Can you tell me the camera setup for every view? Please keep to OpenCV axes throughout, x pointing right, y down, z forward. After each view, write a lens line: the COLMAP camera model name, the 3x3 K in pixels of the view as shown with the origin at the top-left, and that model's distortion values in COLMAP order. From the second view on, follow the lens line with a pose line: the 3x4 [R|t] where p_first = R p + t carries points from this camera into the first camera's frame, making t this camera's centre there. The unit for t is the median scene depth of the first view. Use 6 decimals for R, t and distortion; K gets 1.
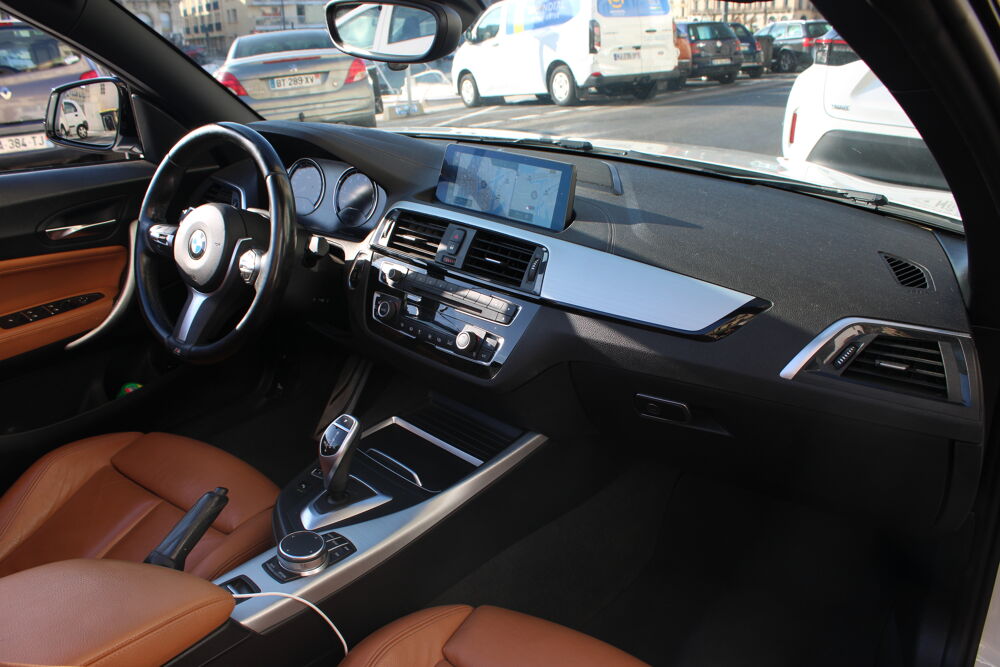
lens RADIAL K [[778.3, 0, 505.8], [0, 778.3, 343.5], [0, 0, 1]] dist [-0.108637, 0.001062]
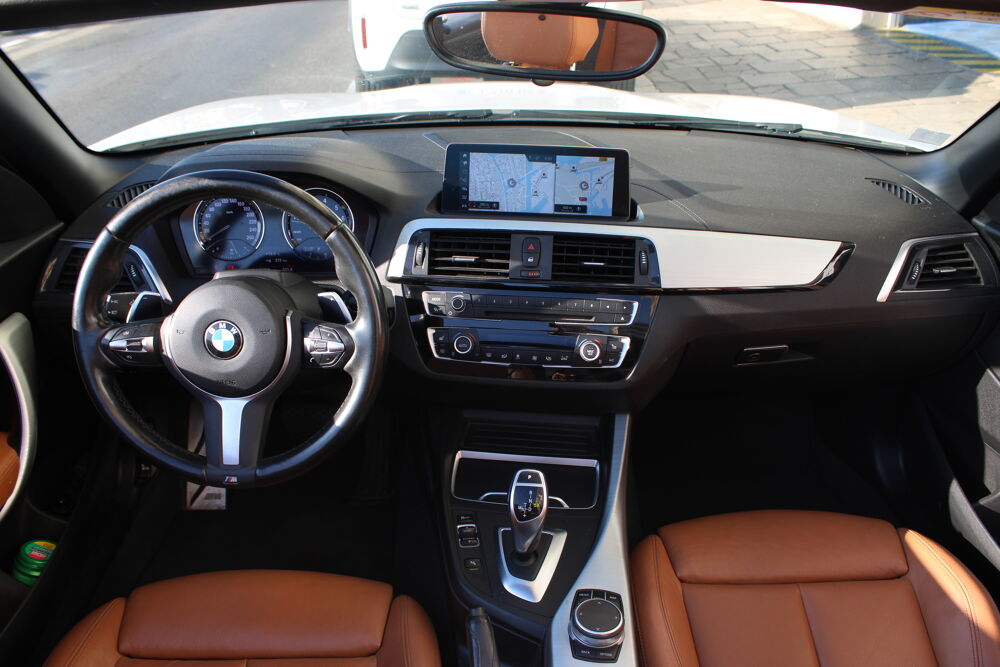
lens RADIAL K [[778.3, 0, 502.3], [0, 778.3, 336.7], [0, 0, 1]] dist [-0.108637, 0.001062]
pose [[0.811942, -0.304971, 0.497737, -0.578587], [0.248404, 0.952129, 0.178172, -0.206797], [-0.528247, -0.021026, 0.848830, 0.223884]]
